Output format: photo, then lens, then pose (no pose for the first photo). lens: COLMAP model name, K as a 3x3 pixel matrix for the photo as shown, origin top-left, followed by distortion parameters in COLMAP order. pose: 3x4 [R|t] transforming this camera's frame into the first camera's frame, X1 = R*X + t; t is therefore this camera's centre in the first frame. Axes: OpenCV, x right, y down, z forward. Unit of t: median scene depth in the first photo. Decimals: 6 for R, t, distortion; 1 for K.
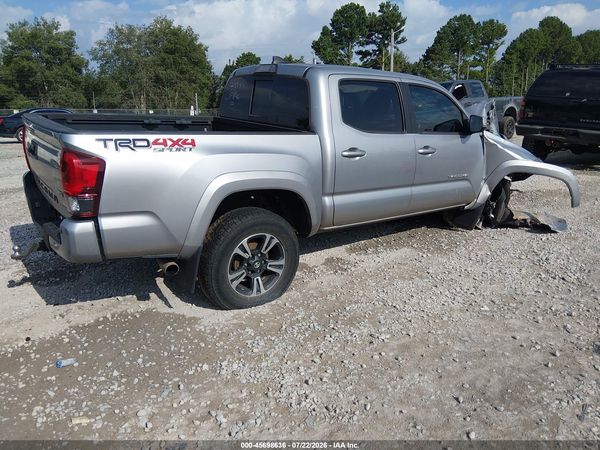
lens RADIAL K [[457.0, 0, 302.0], [0, 457.0, 225.1], [0, 0, 1]] dist [0.063791, -0.098020]
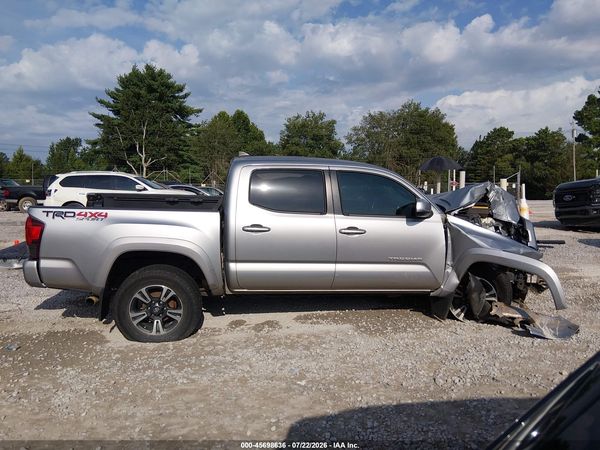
lens RADIAL K [[461.5, 0, 299.6], [0, 461.5, 223.0], [0, 0, 1]] dist [0.074484, -0.126394]
pose [[0.858408, 0.043635, -0.511109, 0.628140], [-0.126519, 0.983604, -0.128515, -0.025188], [0.497121, 0.174983, 0.849854, 0.028175]]
